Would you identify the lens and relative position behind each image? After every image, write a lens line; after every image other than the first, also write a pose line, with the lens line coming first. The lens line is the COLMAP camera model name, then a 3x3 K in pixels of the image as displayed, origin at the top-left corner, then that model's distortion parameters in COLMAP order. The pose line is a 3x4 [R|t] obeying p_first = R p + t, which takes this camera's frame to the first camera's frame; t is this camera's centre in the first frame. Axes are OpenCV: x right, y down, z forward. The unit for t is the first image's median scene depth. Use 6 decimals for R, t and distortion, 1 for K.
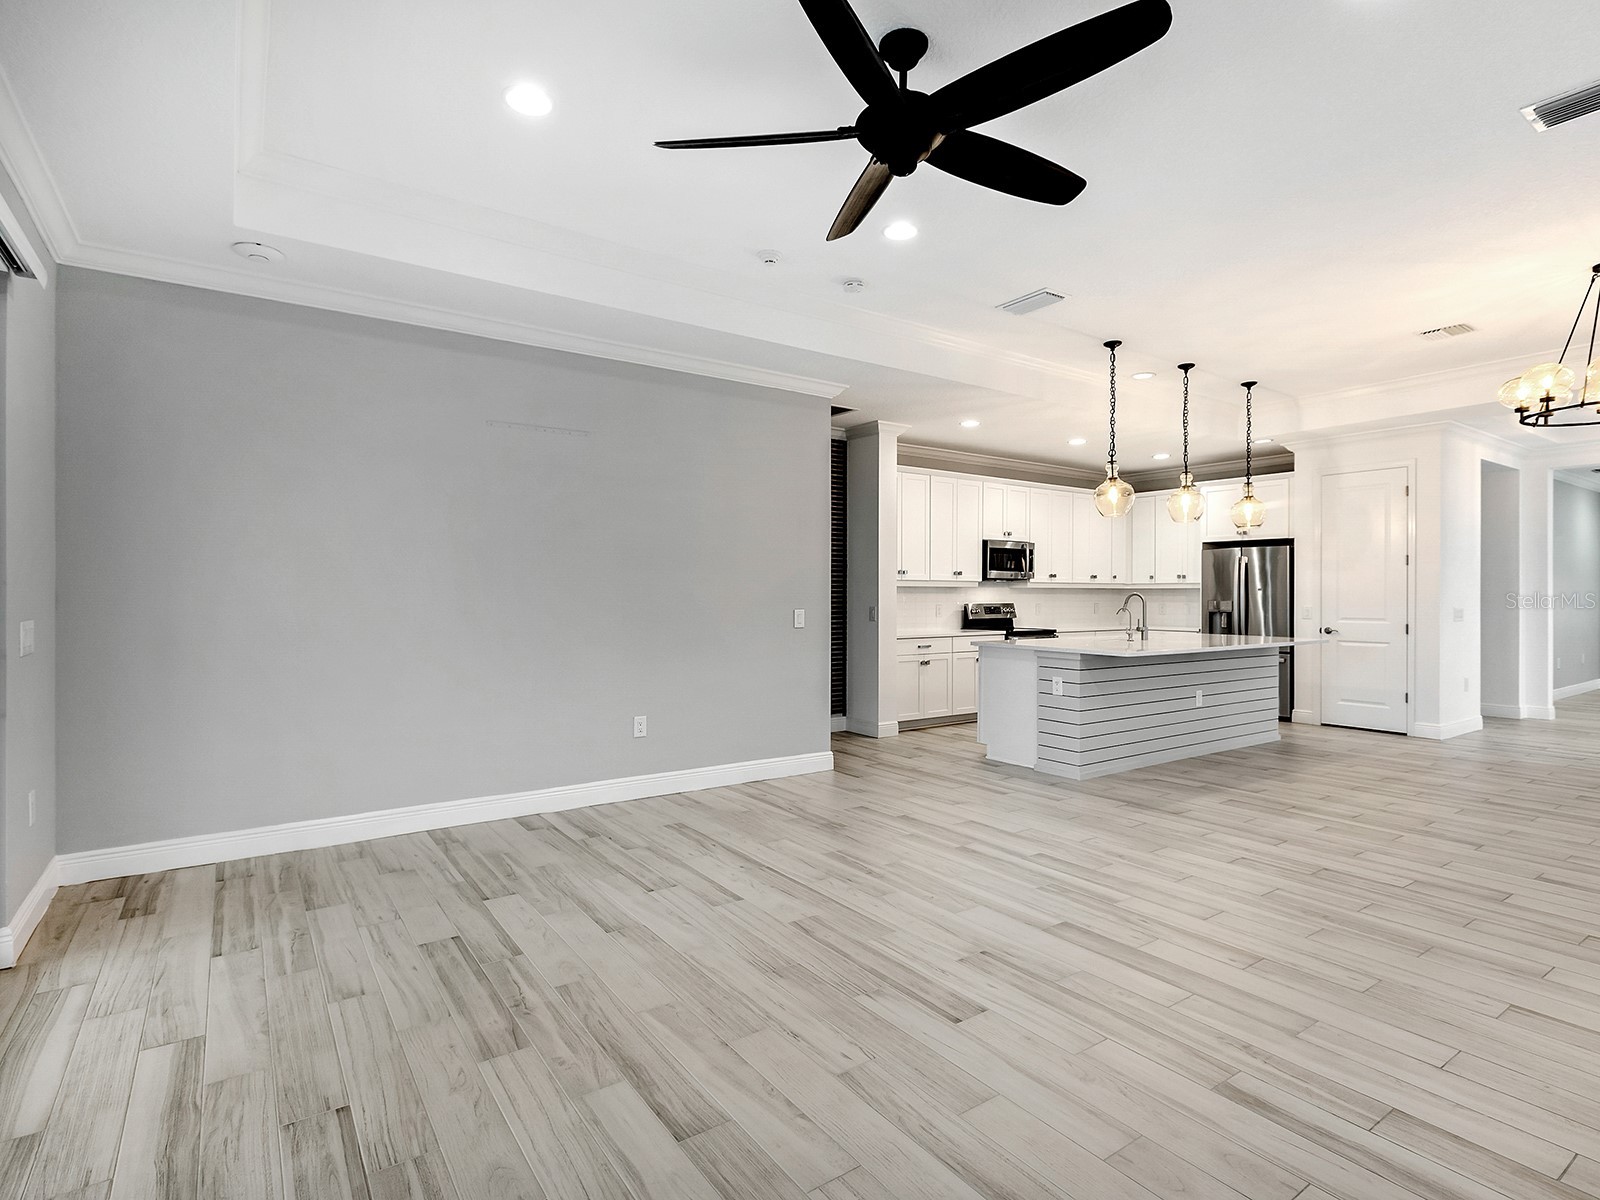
lens RADIAL K [[817.4, 0, 795.6], [0, 817.4, 593.3], [0, 0, 1]] dist [0.001489, 0.000125]
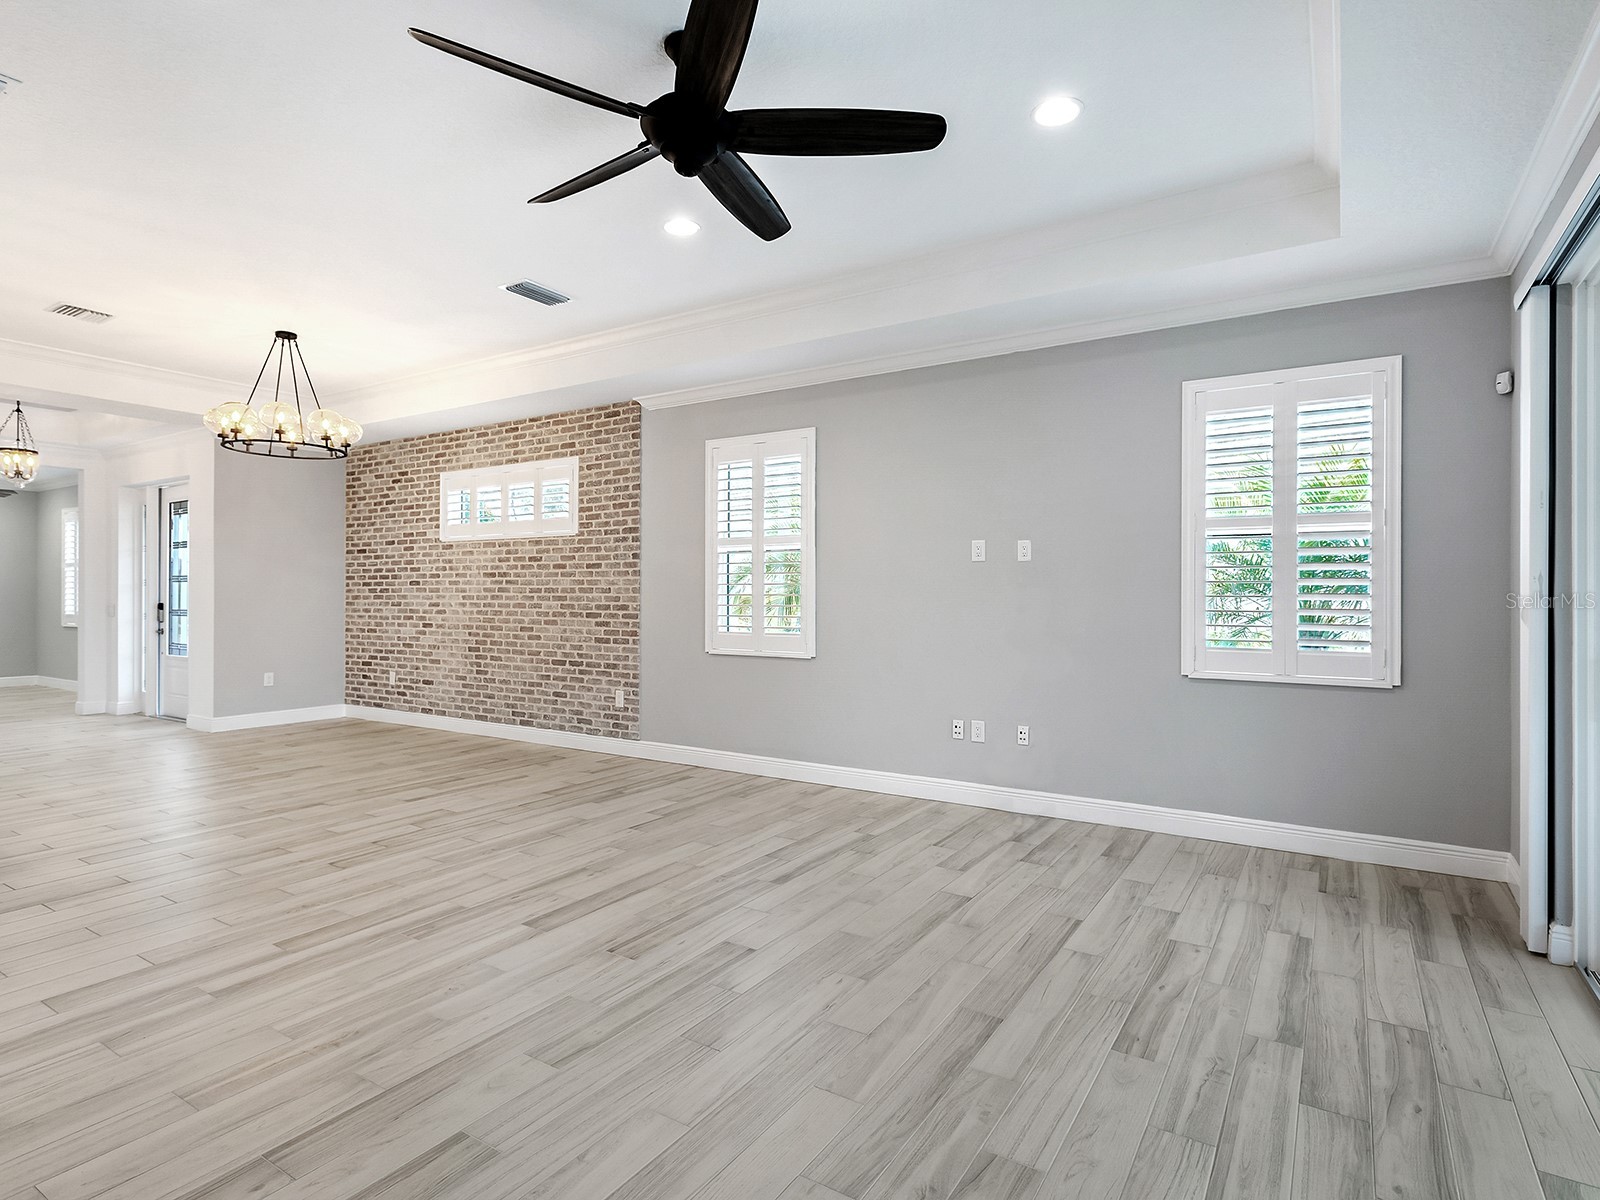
lens RADIAL K [[842.0, 0, 807.0], [0, 842.0, 593.0], [0, 0, 1]] dist [0.008412, 0.002416]
pose [[-0.387253, -0.000833, 0.921973, -0.366193], [-0.002940, 0.999996, -0.000331, -0.000193], [-0.921969, -0.002839, -0.387254, 0.528315]]
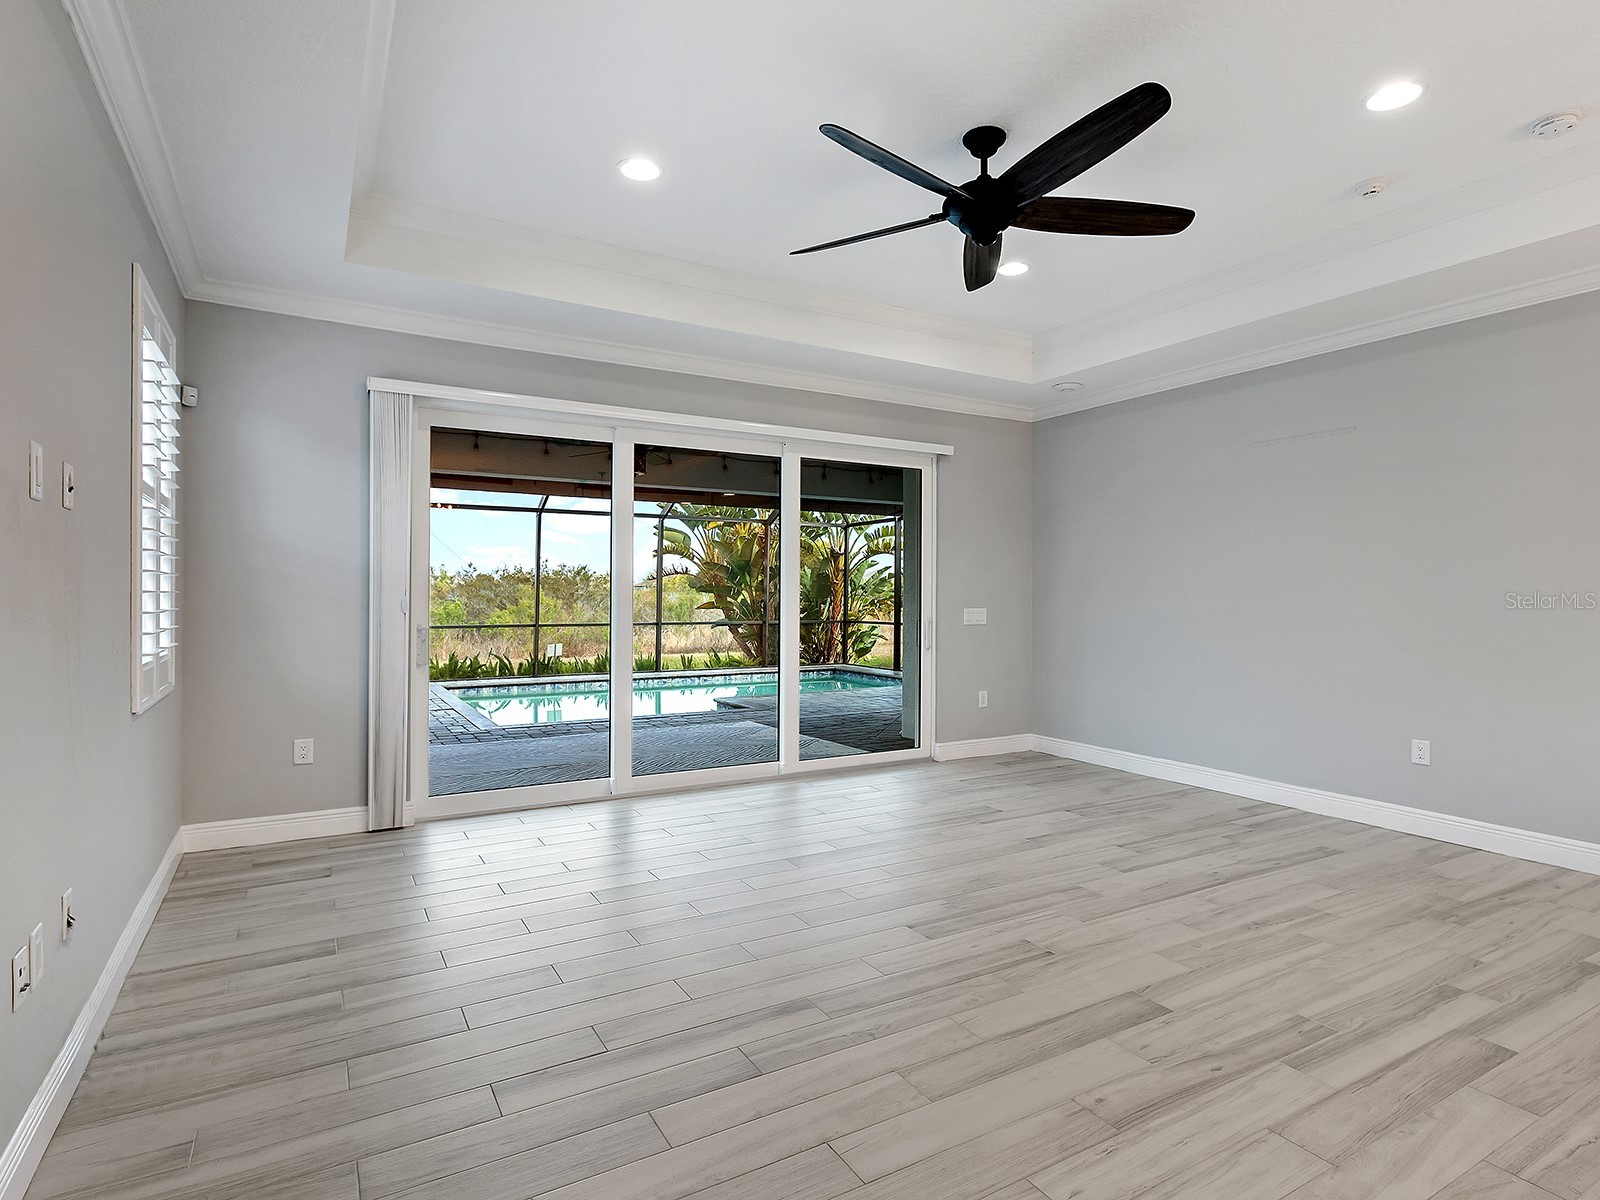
lens RADIAL K [[827.7, 0, 799.0], [0, 827.7, 557.9], [0, 0, 1]] dist [0.017238, -0.015607]
pose [[-0.092217, -0.050917, -0.994436, 0.563184], [0.001649, 0.998683, -0.051287, 0.010120], [0.995738, -0.006369, -0.092012, 0.357077]]
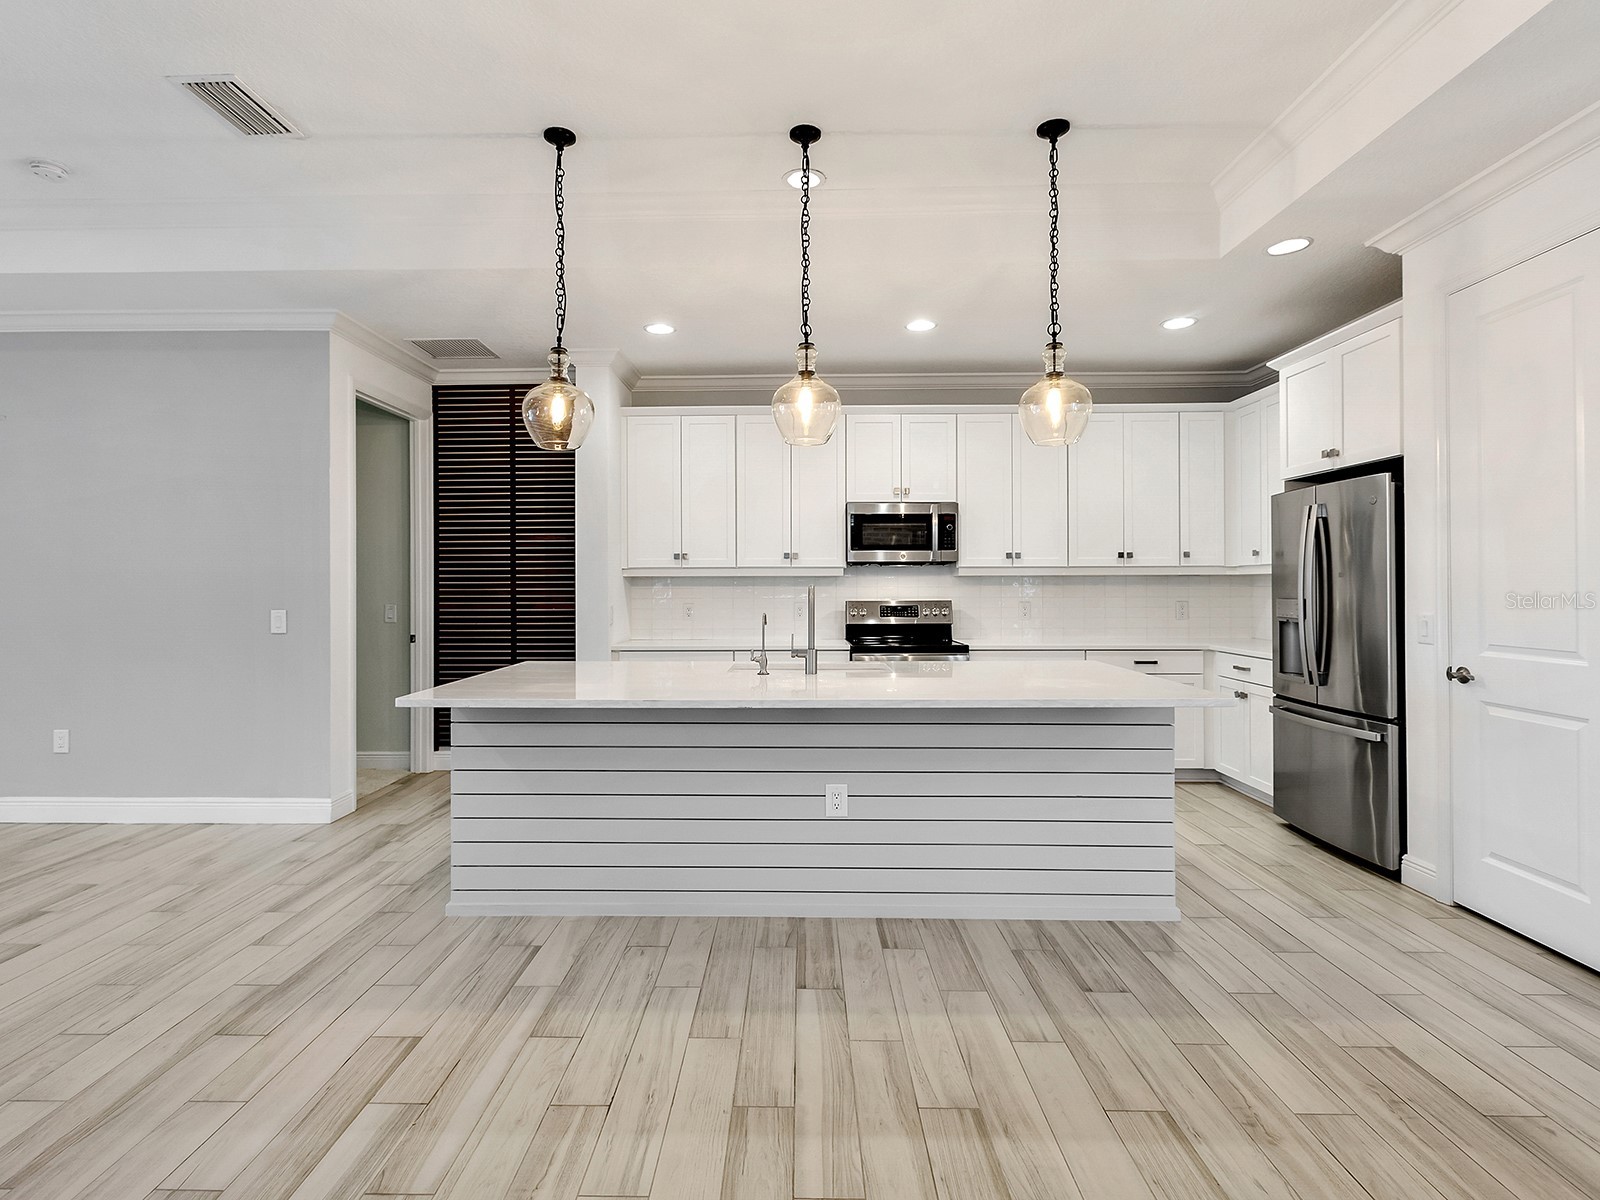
lens RADIAL K [[822.4, 0, 777.7], [0, 822.4, 579.3], [0, 0, 1]] dist [0.001613, 0.000313]
pose [[0.807424, -0.008998, -0.589903, 0.756947], [0.005775, 0.999956, -0.007348, -0.000456], [0.589943, 0.002527, 0.807441, 0.580056]]
